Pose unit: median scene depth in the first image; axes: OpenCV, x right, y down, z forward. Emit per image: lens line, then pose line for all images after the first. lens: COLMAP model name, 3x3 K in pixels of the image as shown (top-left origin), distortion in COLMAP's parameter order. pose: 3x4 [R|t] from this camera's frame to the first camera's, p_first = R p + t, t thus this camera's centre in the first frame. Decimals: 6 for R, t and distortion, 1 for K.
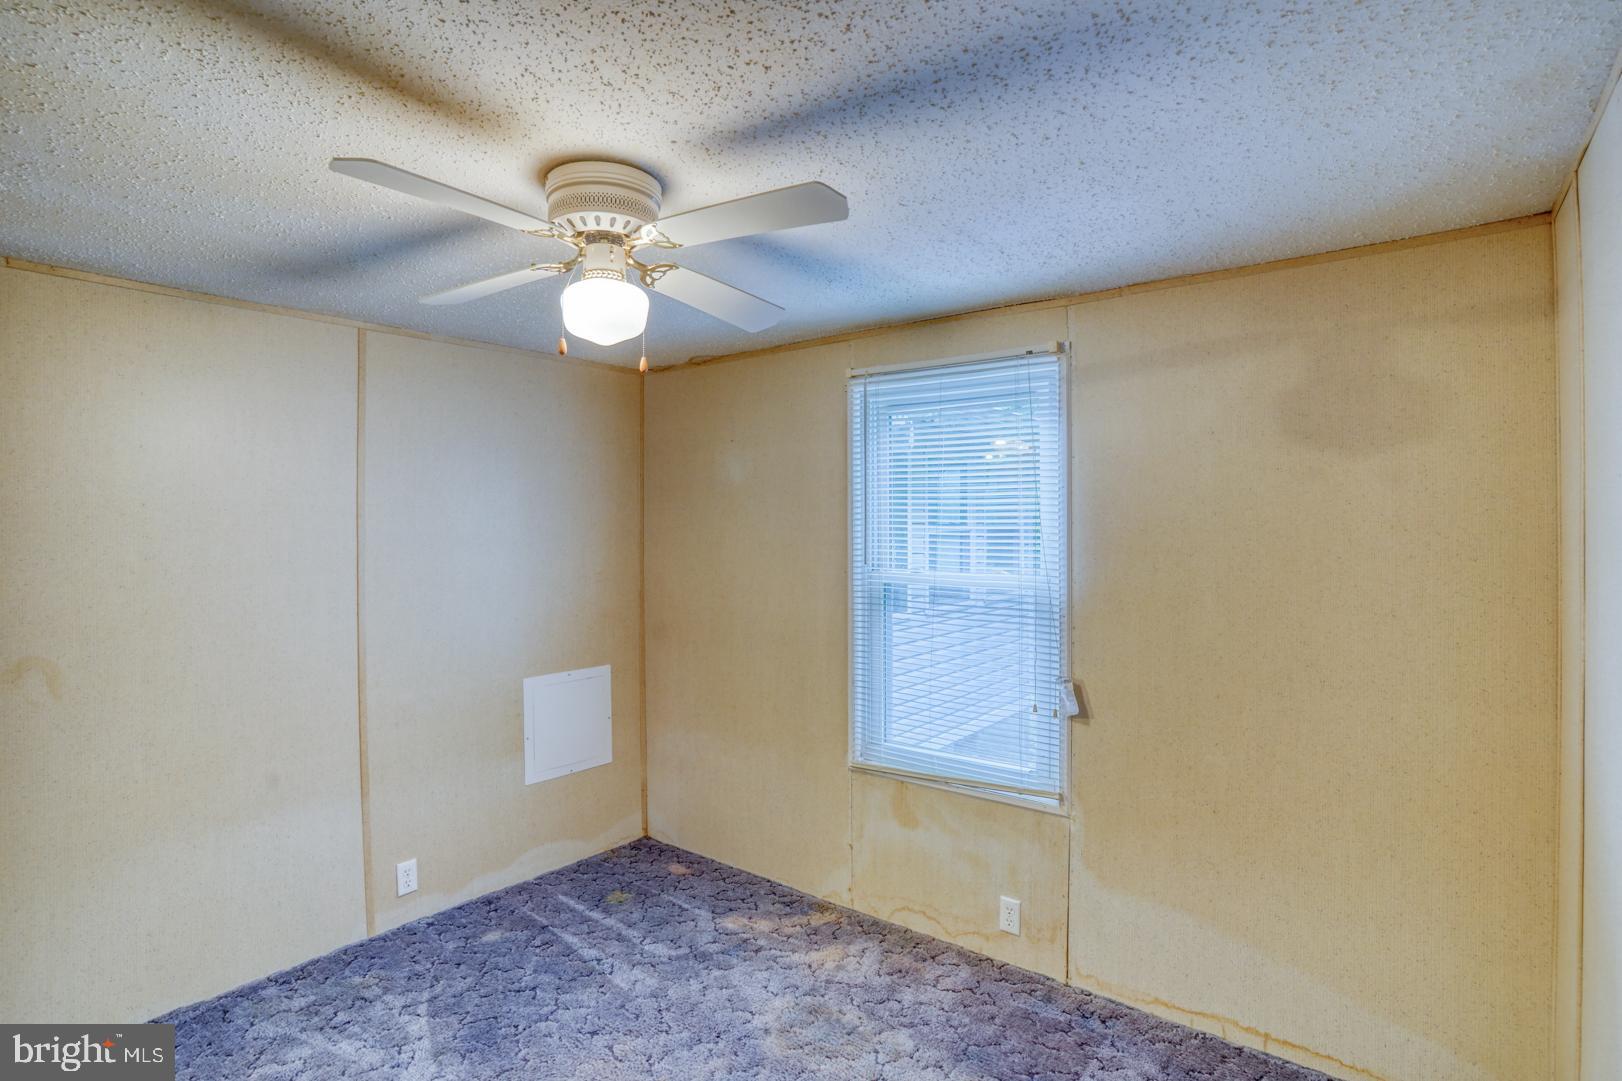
lens RADIAL K [[802.4, 0, 796.0], [0, 802.4, 526.8], [0, 0, 1]] dist [-0.080300, 0.037323]
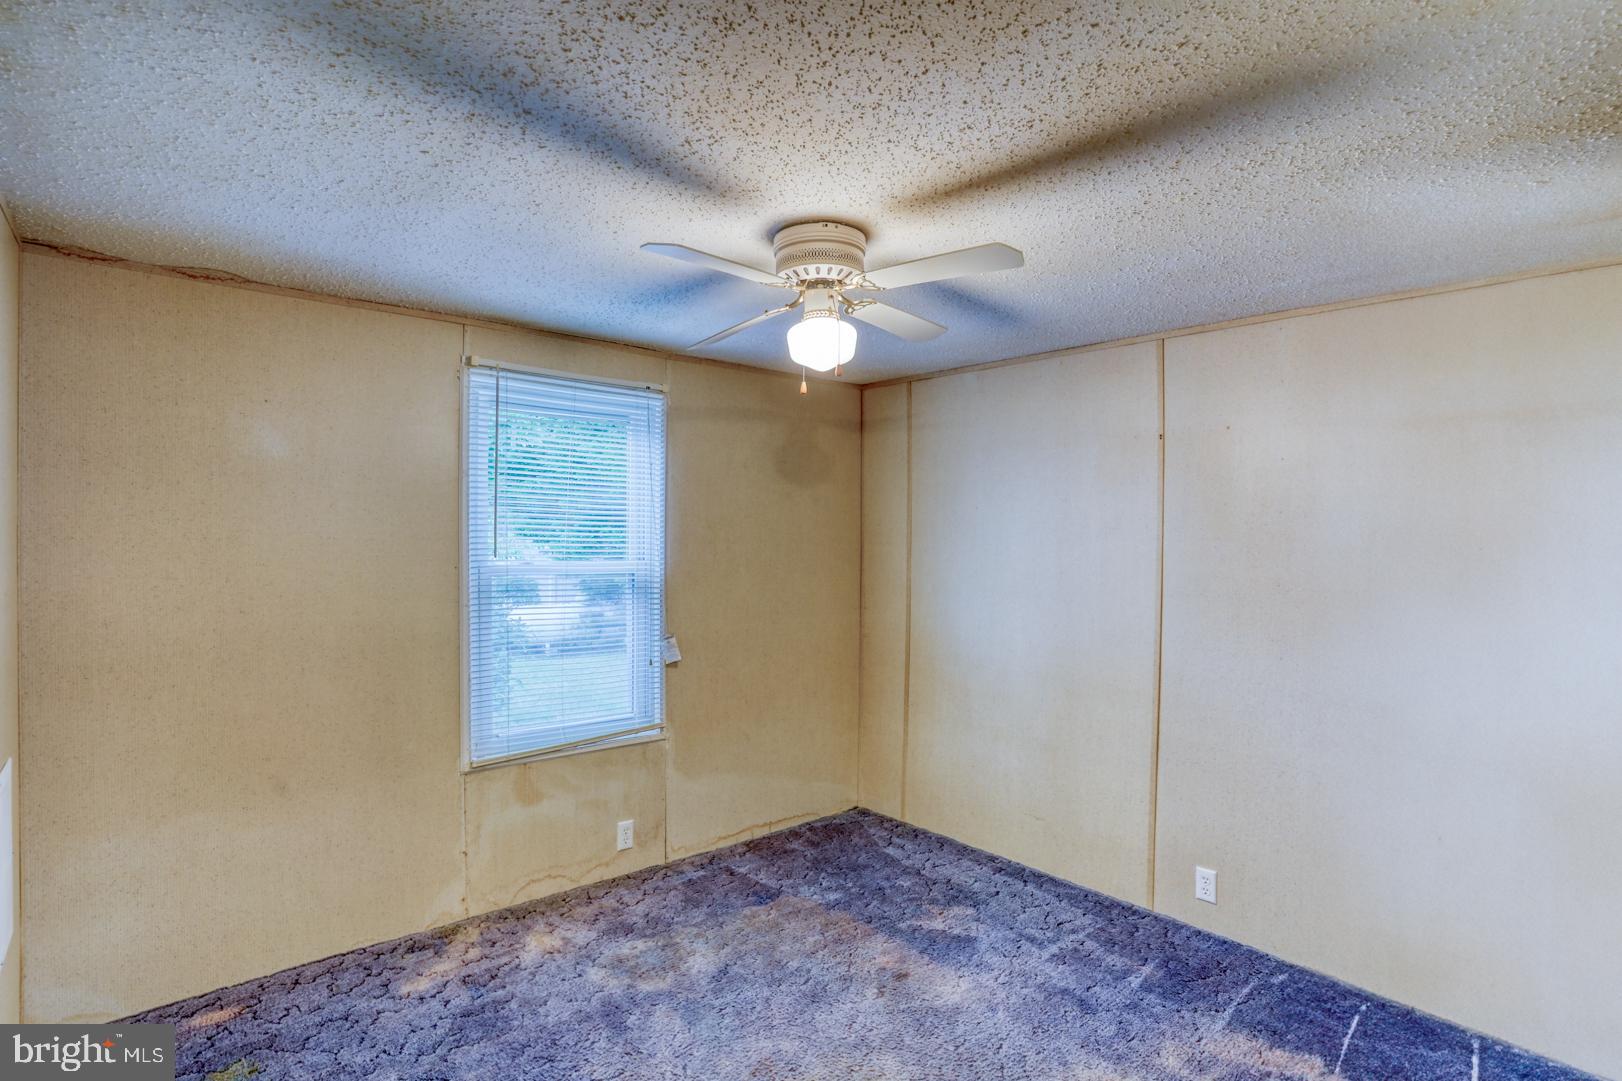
lens RADIAL K [[802.4, 0, 796.0], [0, 802.4, 526.8], [0, 0, 1]] dist [-0.080300, 0.037323]
pose [[0.201211, 0.009296, 0.979504, -0.907710], [-0.009265, 0.999928, -0.007586, 0.014034], [-0.979504, -0.007548, 0.201283, 0.489081]]
